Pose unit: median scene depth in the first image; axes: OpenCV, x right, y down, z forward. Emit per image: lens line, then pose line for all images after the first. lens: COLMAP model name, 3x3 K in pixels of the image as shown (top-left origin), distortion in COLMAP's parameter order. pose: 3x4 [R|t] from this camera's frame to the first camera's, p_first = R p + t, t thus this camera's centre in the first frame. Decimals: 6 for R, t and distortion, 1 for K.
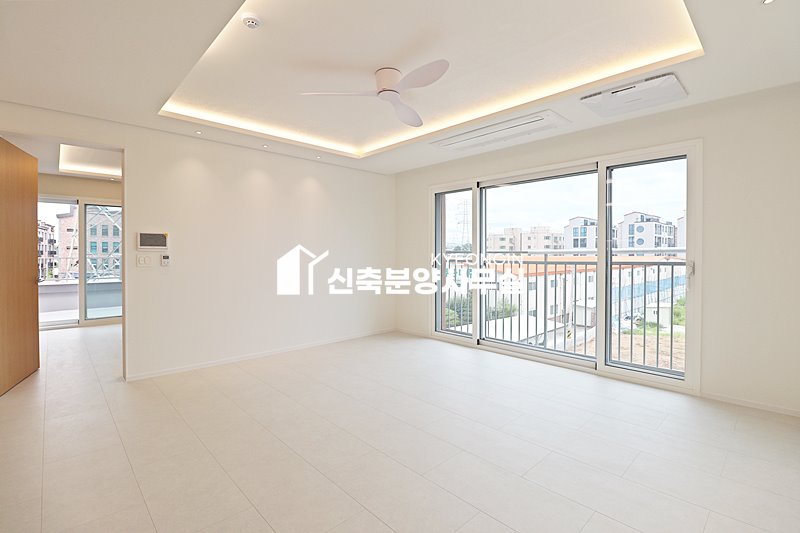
lens RADIAL K [[371.5, 0, 415.7], [0, 371.5, 257.5], [0, 0, 1]] dist [0.000695, -0.000492]
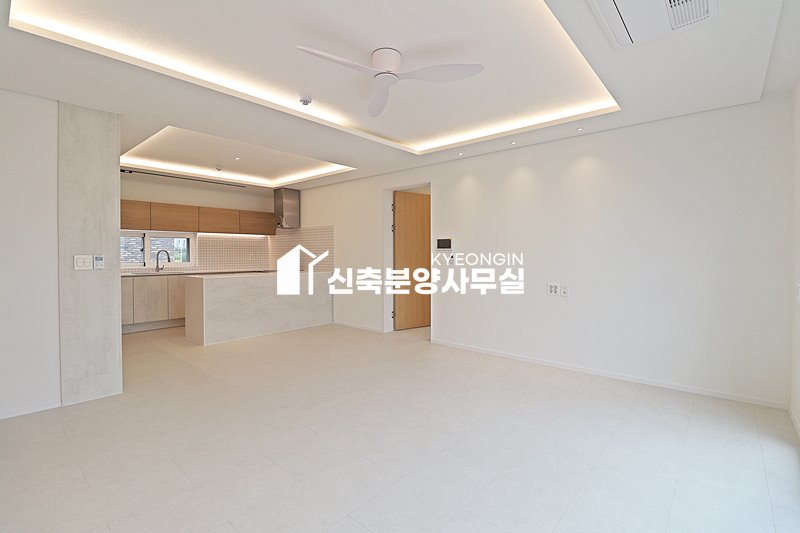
lens RADIAL K [[369.5, 0, 403.4], [0, 369.5, 259.1], [0, 0, 1]] dist [0.002078, -0.013448]
pose [[0.080330, 0.015815, -0.996643, 0.383779], [-0.008657, 0.999847, 0.015168, -0.006411], [0.996731, 0.007409, 0.080455, 0.445224]]
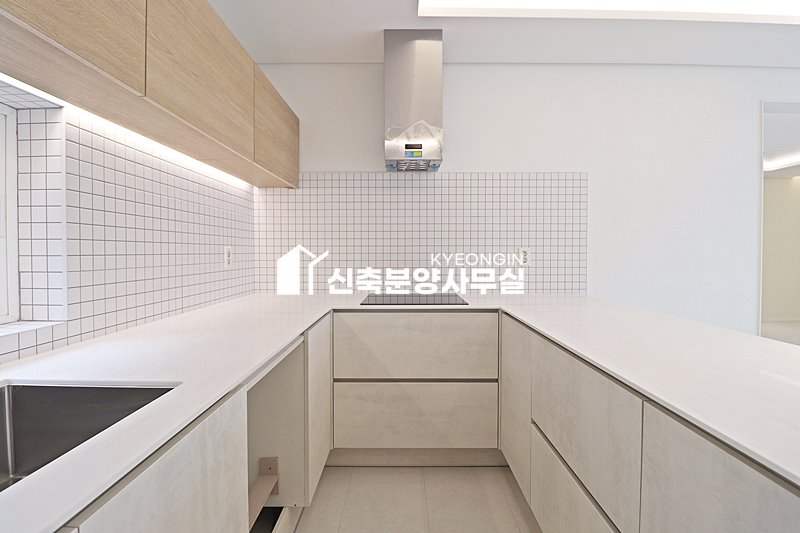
lens RADIAL K [[369.5, 0, 403.4], [0, 369.5, 259.1], [0, 0, 1]] dist [0.002078, -0.013448]
pose [[0.718815, 0.009054, -0.695142, -0.564500], [-0.004546, 0.999955, 0.008322, 0.007787], [0.695186, -0.002822, 0.718824, -0.110451]]
